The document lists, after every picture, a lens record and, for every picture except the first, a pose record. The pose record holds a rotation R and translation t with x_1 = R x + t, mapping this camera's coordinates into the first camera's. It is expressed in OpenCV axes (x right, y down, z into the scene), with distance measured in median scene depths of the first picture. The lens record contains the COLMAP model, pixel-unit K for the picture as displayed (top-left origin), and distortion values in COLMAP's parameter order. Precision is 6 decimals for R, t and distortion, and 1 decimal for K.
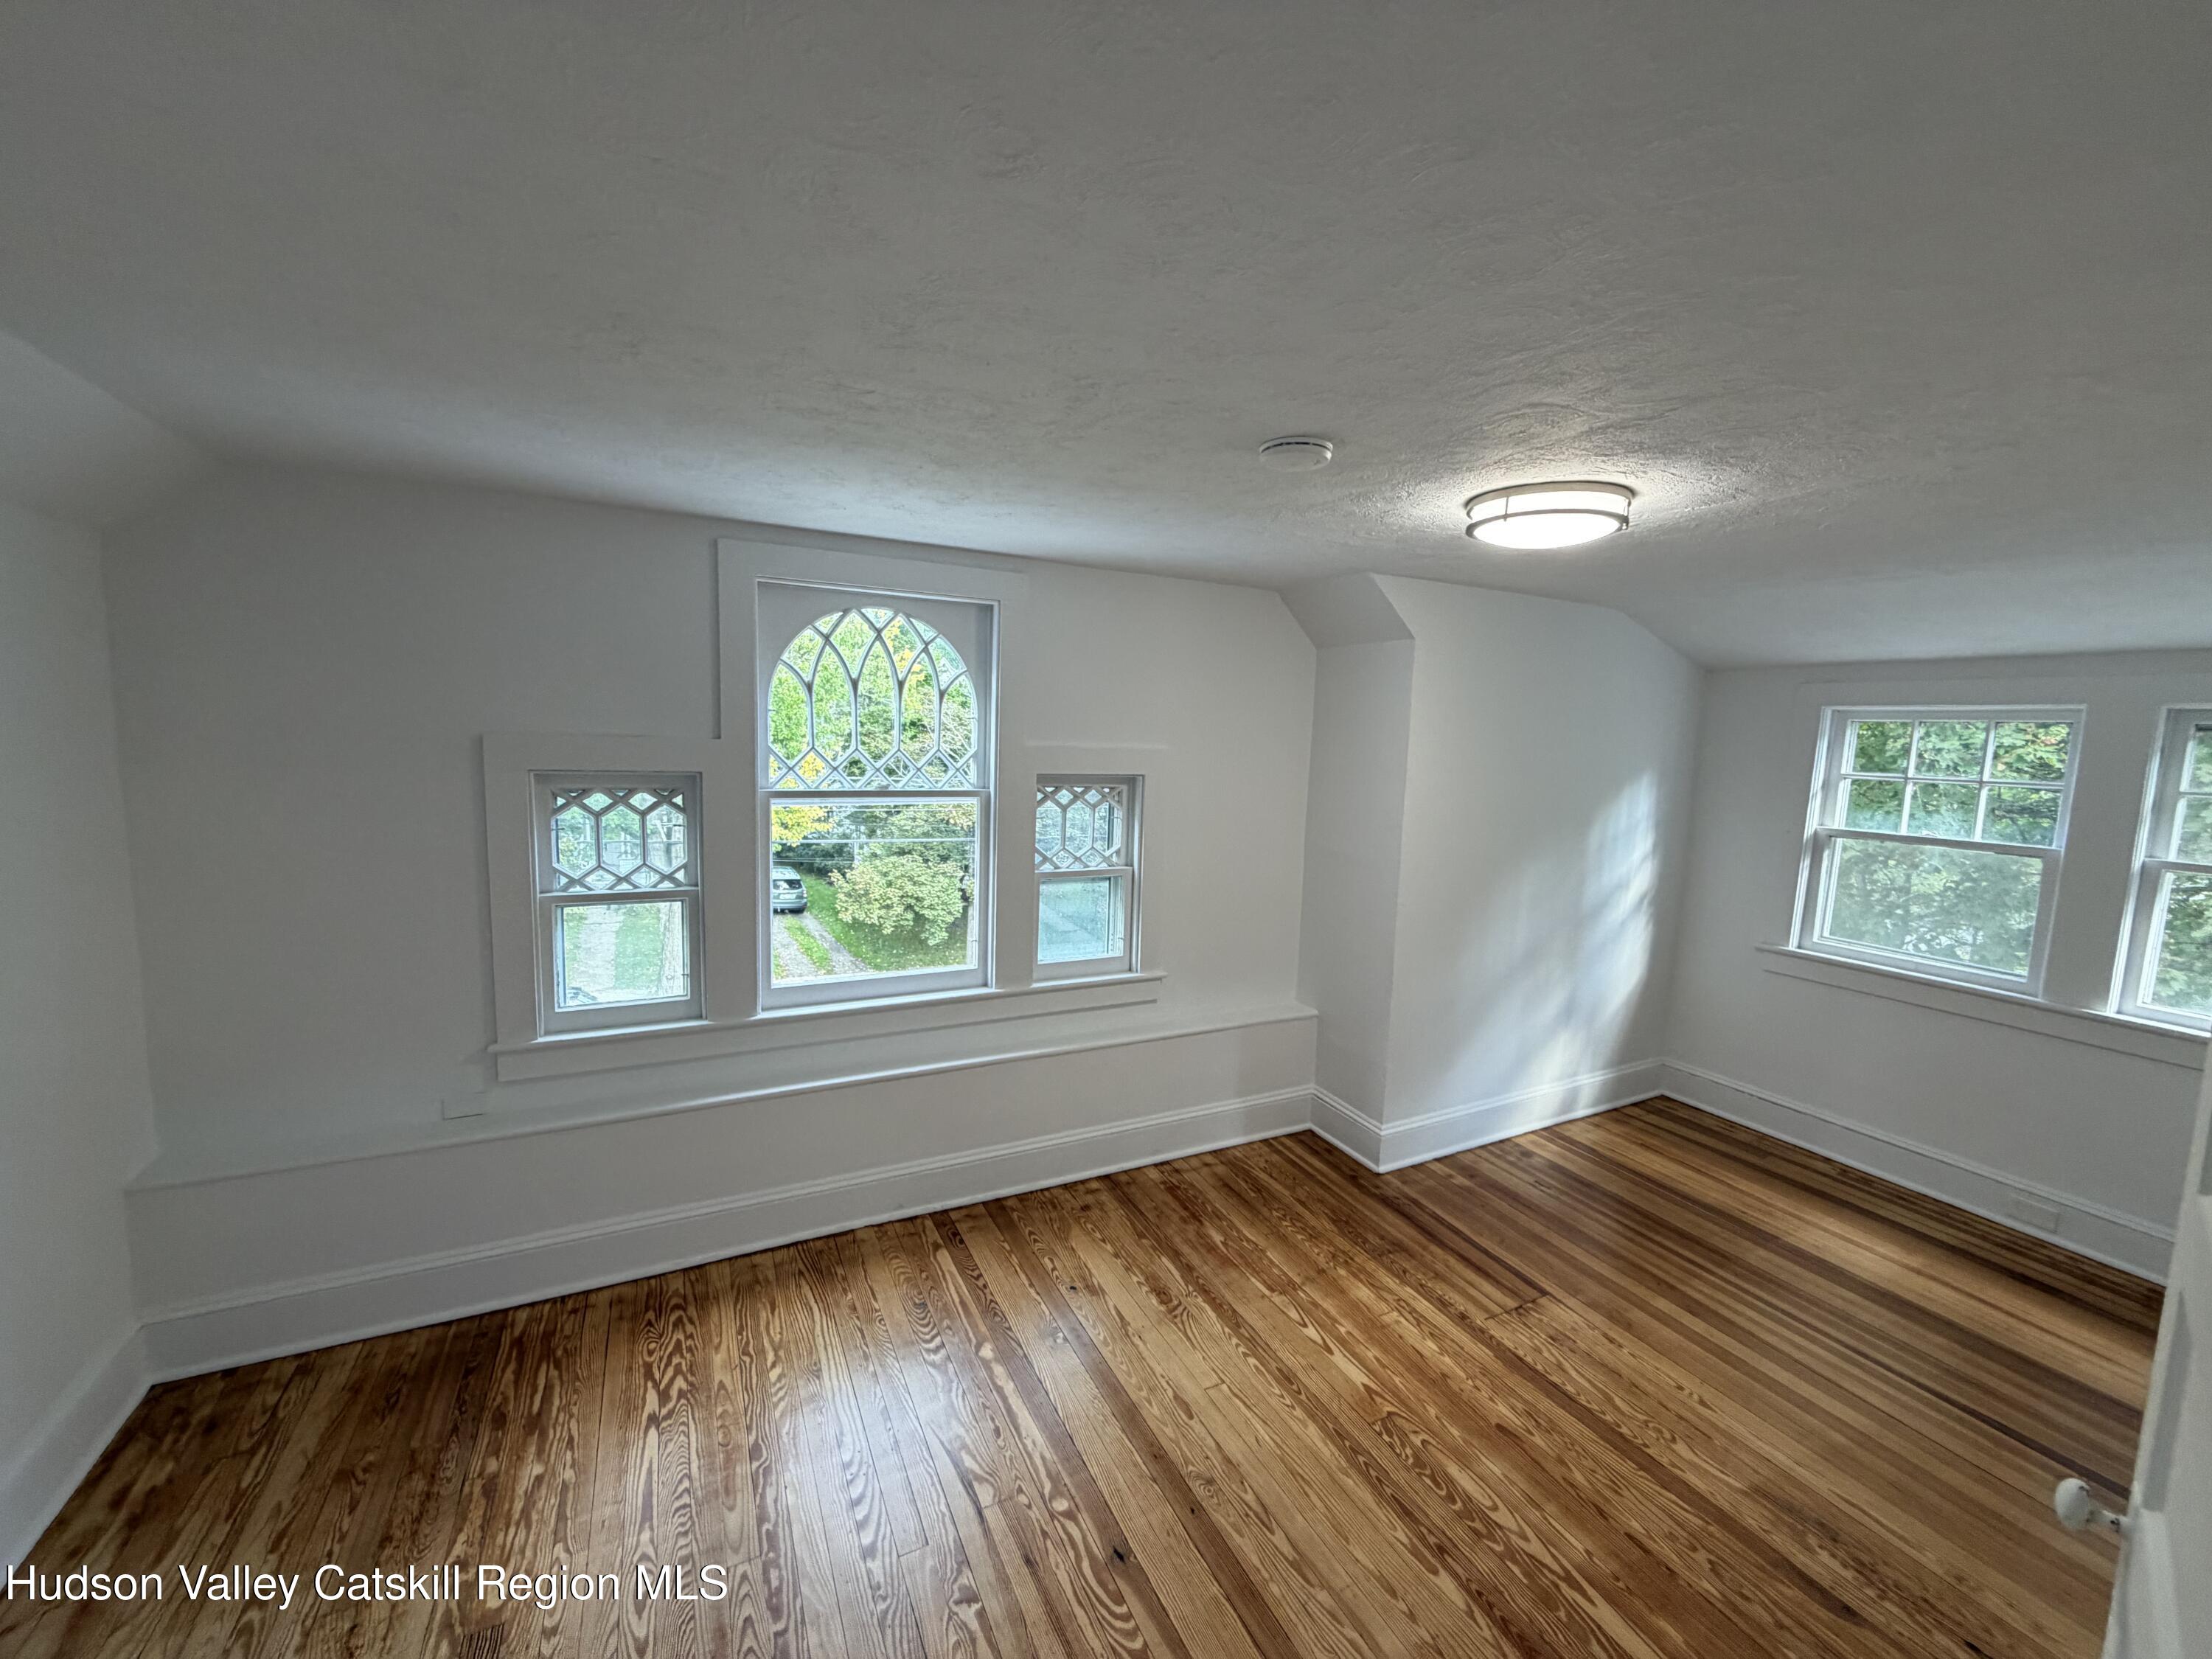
lens RADIAL K [[869.5, 0, 1102.4], [0, 869.5, 838.5], [0, 0, 1]] dist [-0.000643, 0.000071]
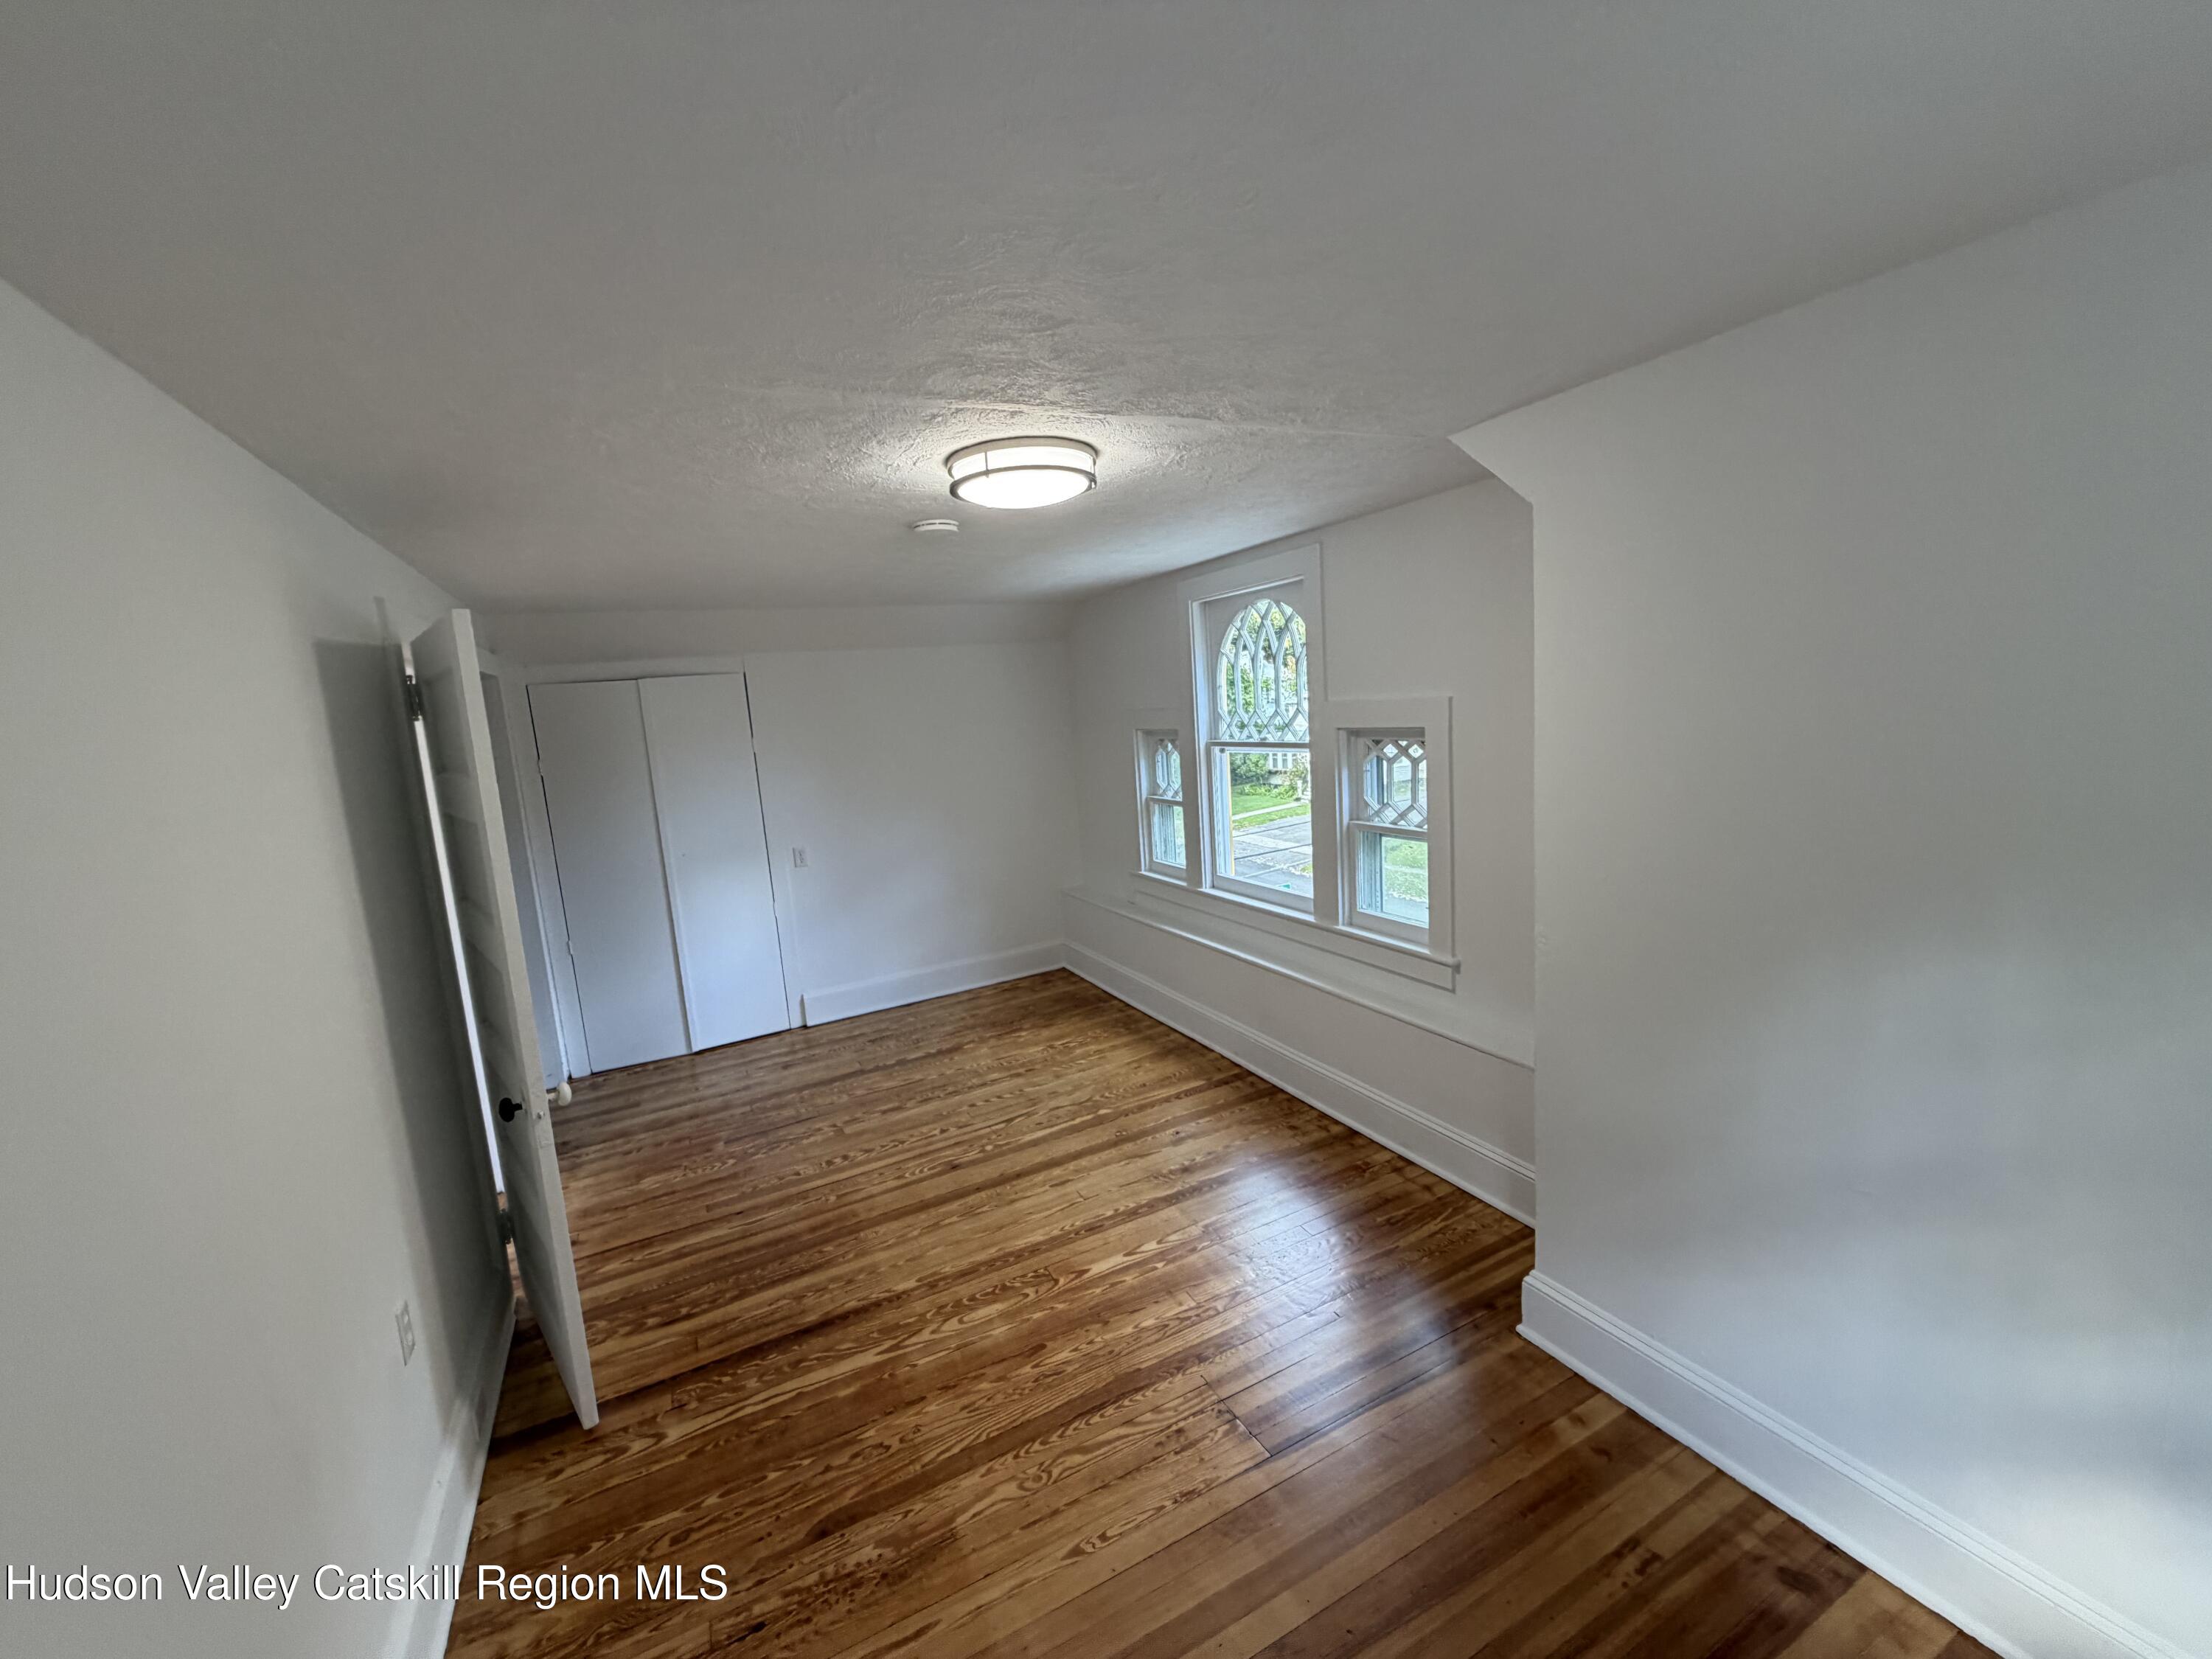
lens RADIAL K [[869.5, 0, 1102.4], [0, 869.5, 838.5], [0, 0, 1]] dist [-0.000643, 0.000071]
pose [[0.020356, 0.122886, -0.992212, 1.419744], [-0.055559, 0.991023, 0.121599, -0.076946], [0.998248, 0.052651, 0.027001, 0.994021]]
